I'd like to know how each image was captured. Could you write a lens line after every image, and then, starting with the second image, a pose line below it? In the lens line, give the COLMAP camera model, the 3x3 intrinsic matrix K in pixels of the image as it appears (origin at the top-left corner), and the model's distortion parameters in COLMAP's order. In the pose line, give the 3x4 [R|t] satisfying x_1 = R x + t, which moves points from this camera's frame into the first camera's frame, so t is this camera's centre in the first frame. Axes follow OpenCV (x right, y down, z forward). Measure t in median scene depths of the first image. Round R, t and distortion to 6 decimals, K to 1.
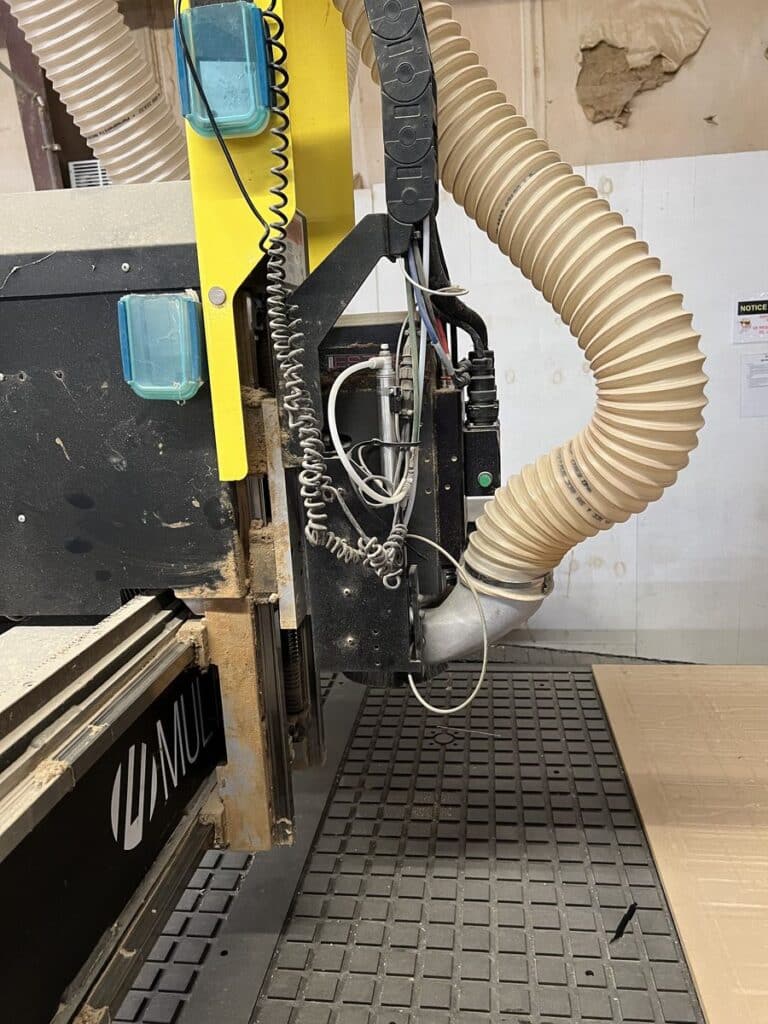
lens RADIAL K [[777.0, 0, 384.0], [0, 777.0, 512.0], [0, 0, 1]] dist [0.003662, 0.001217]
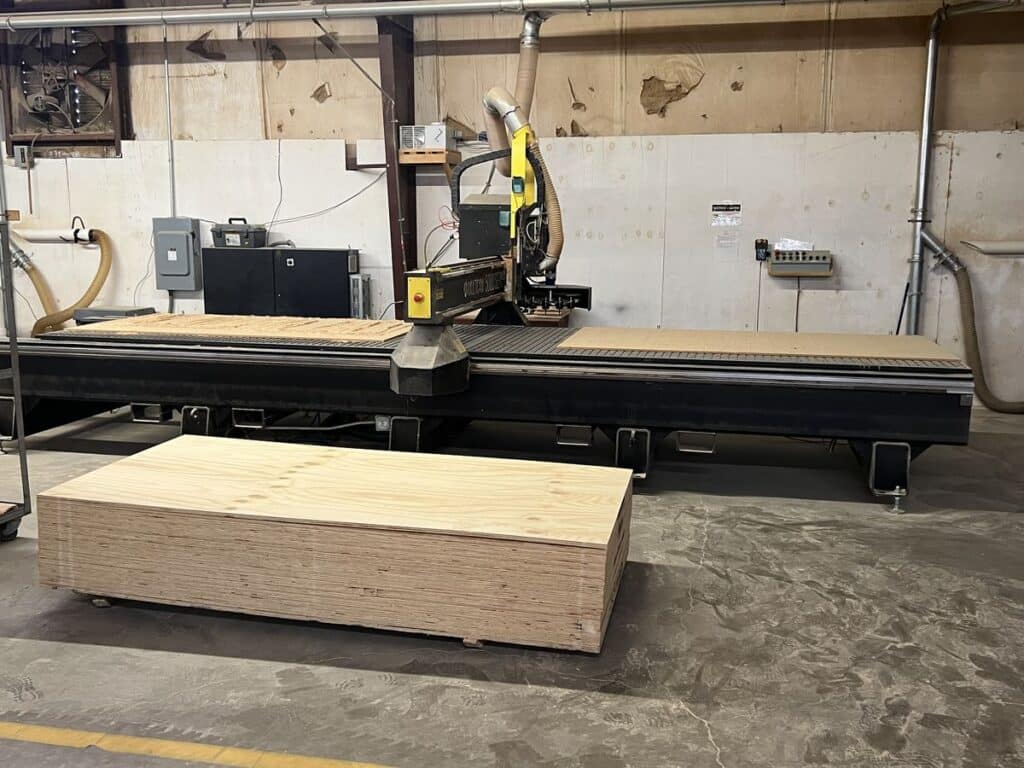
lens RADIAL K [[974.8, 0, 512.0], [0, 974.8, 384.0], [0, 0, 1]] dist [0.006369, 0.008185]
pose [[0.997999, 0.056347, -0.028694, 0.105374], [-0.057271, 0.997831, -0.032461, 1.306372], [0.026803, 0.034040, 0.999061, -6.483674]]
